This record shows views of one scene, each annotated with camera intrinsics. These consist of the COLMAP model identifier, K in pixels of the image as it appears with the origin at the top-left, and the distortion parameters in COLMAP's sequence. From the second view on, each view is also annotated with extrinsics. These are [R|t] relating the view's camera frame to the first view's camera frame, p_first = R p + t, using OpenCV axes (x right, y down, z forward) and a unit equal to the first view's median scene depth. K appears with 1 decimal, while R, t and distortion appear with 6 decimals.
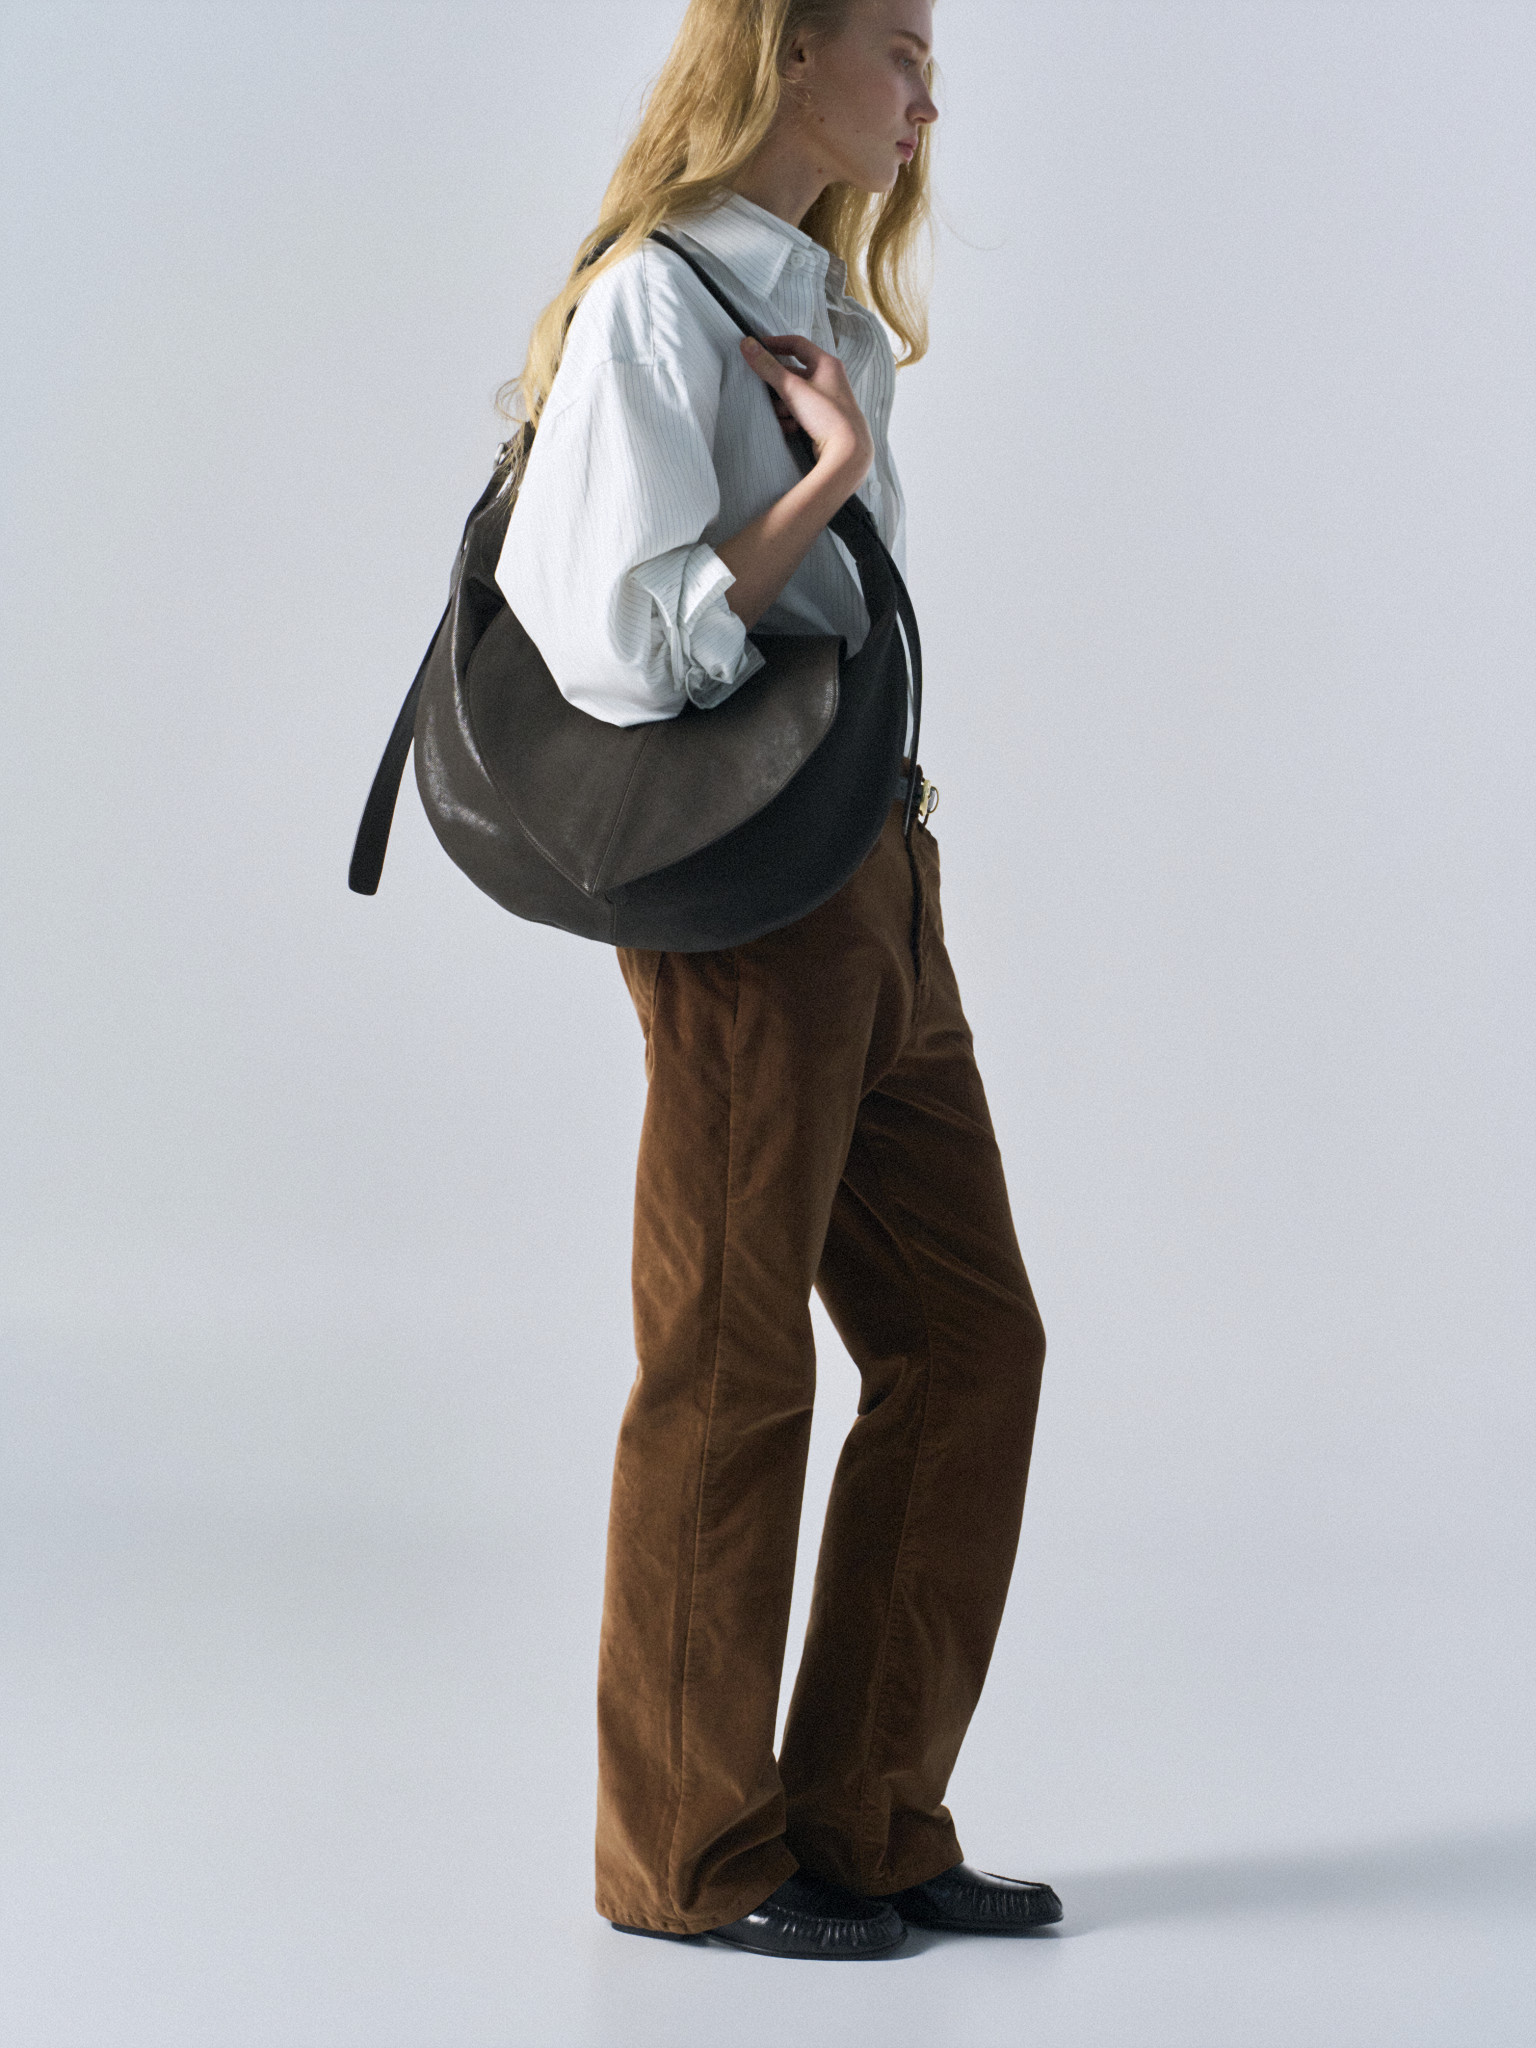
lens RADIAL K [[3758.9, 0, 768.0], [0, 3758.9, 1024.0], [0, 0, 1]] dist [-0.004559, 0.070142]
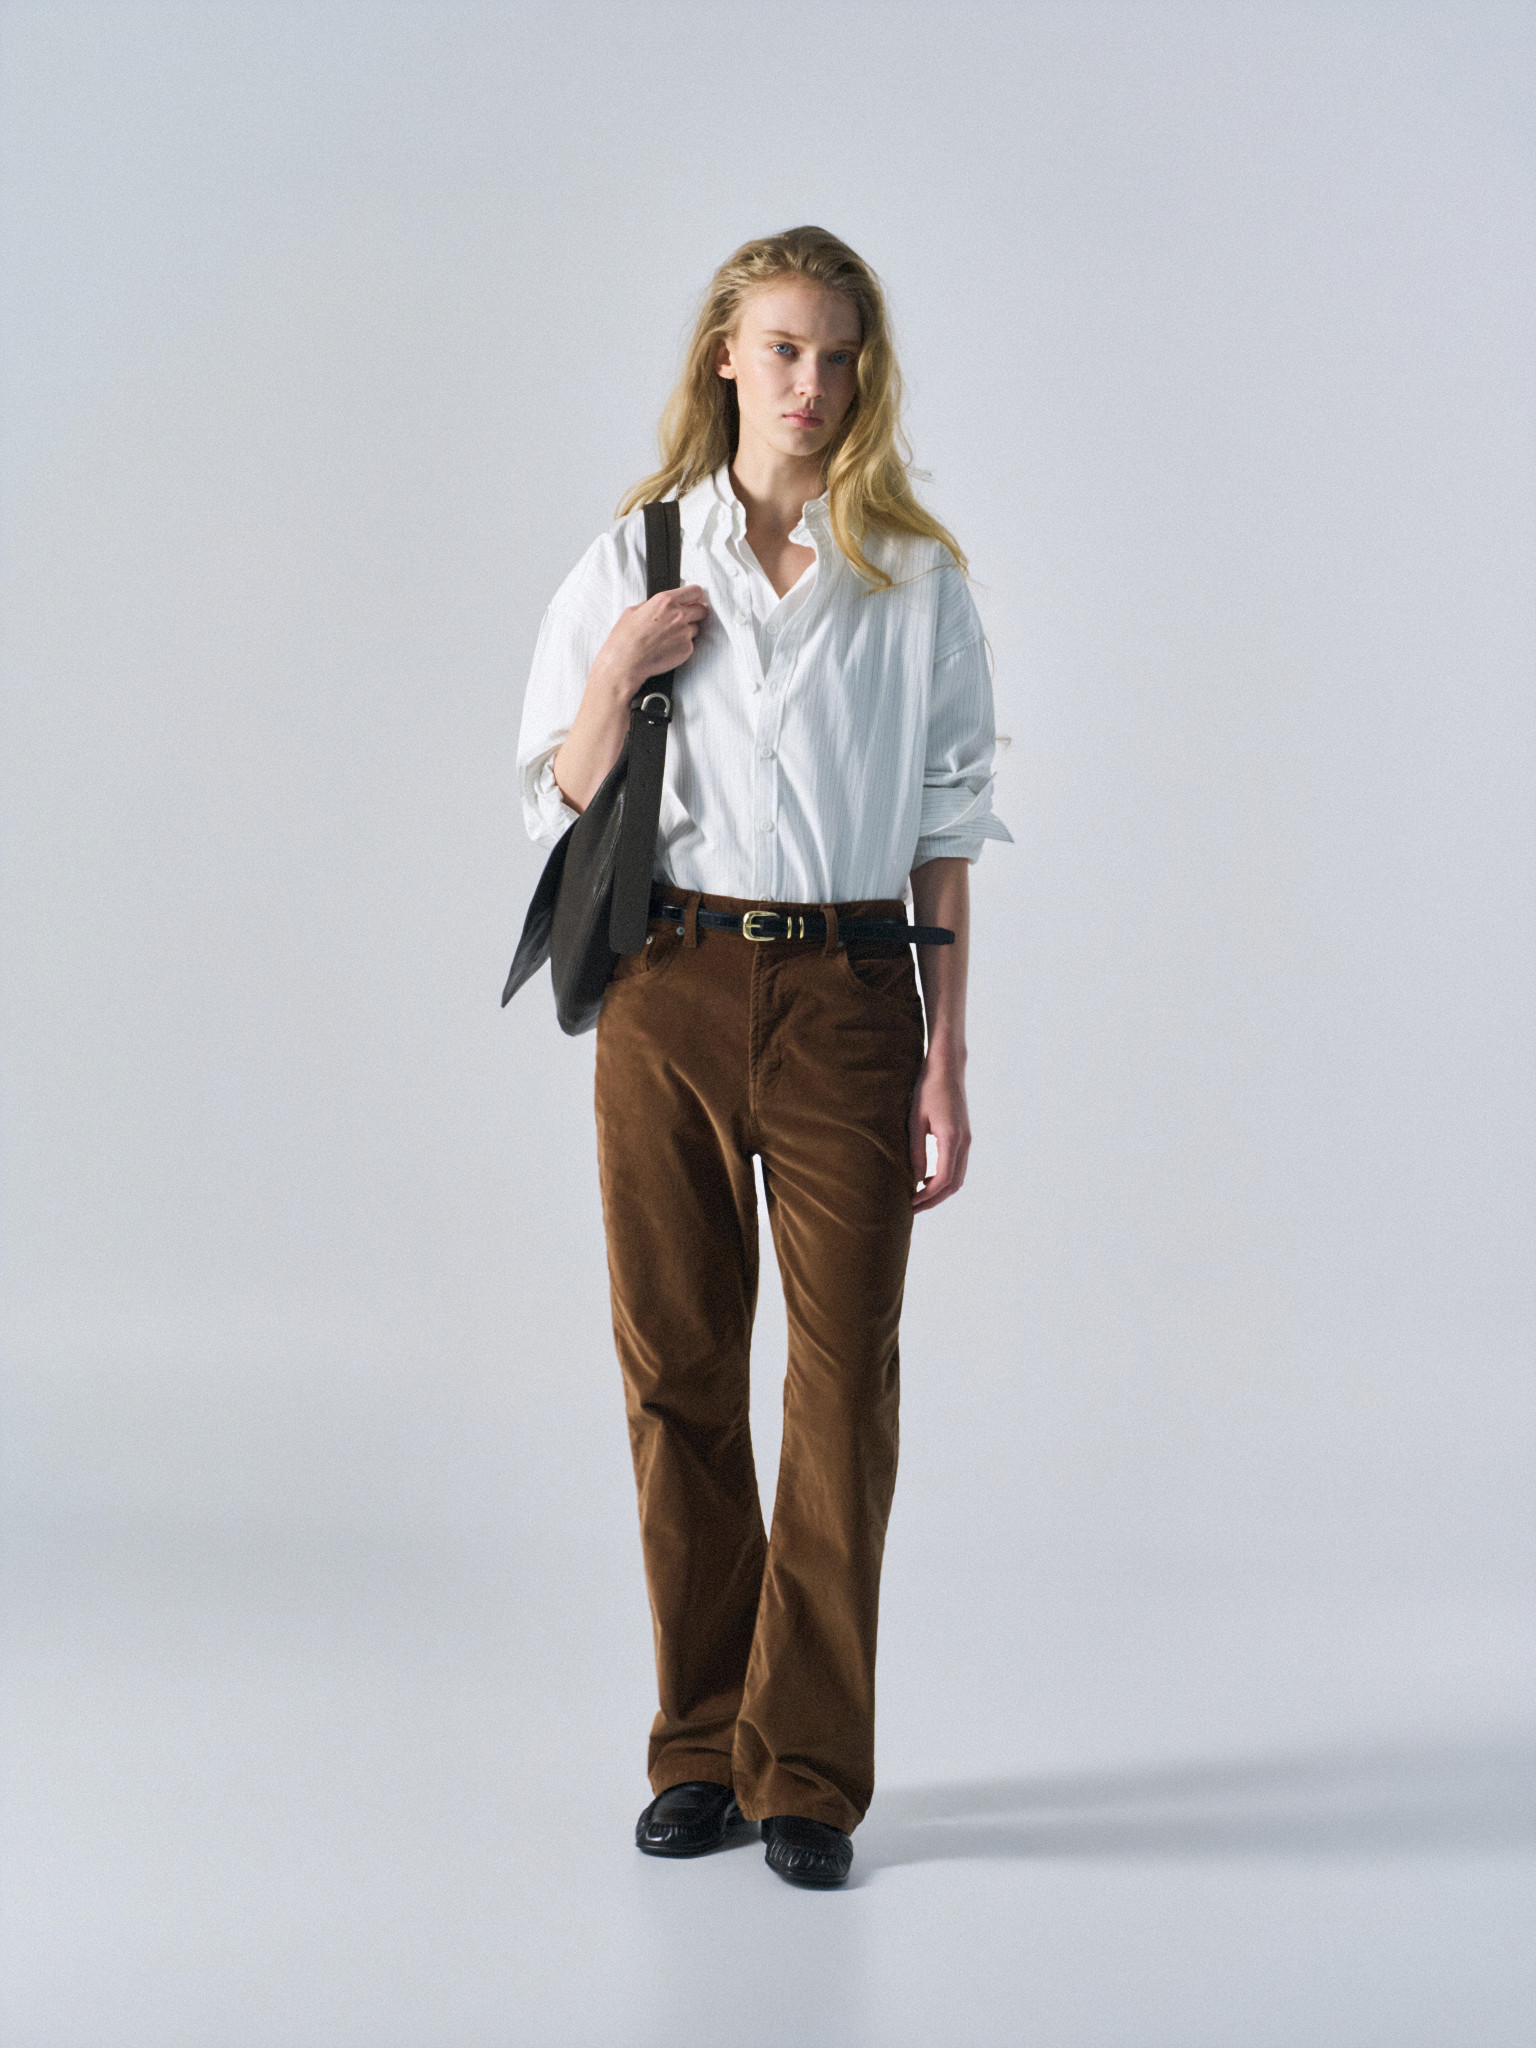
lens RADIAL K [[3758.9, 0, 768.0], [0, 3758.9, 1024.0], [0, 0, 1]] dist [-0.004559, 0.070142]
pose [[1.000000, -0.000093, -0.000049, -0.000007], [0.000093, 0.999999, -0.001045, -0.121917], [0.000049, 0.001045, 0.999999, 0.000060]]
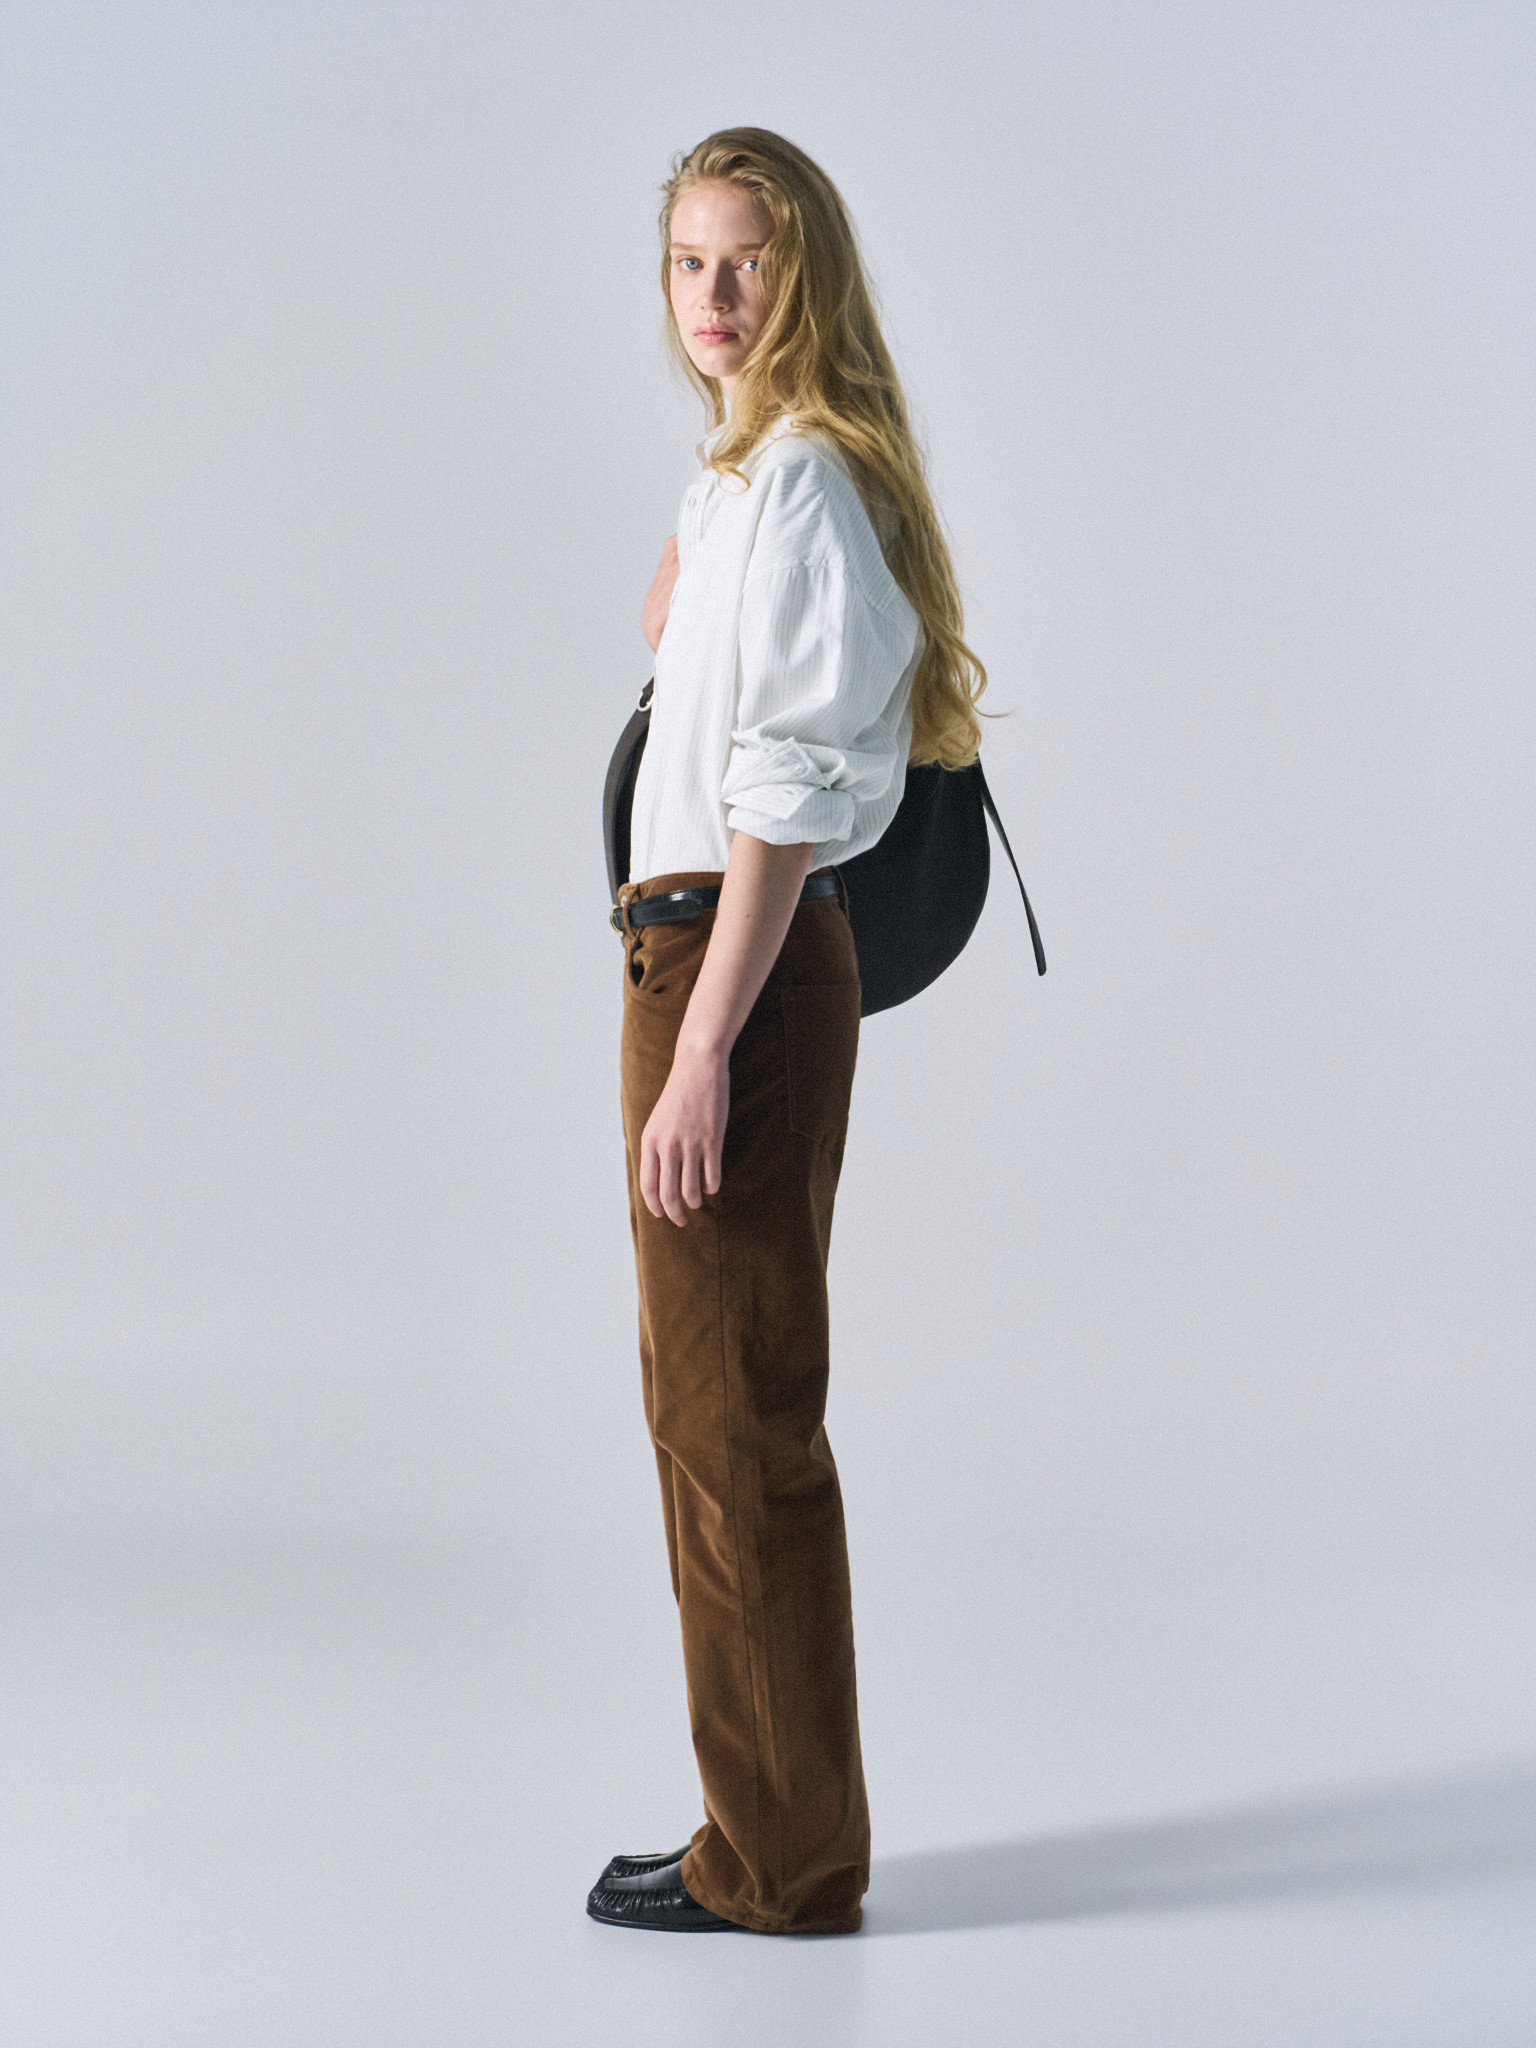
lens RADIAL K [[3758.9, 0, 768.0], [0, 3758.9, 1024.0], [0, 0, 1]] dist [-0.004559, 0.070142]
pose [[1.000000, -0.000417, -0.000017, -0.000029], [0.000417, 0.999995, -0.003121, 0.126204], [0.000018, 0.003121, 0.999995, 0.000169]]
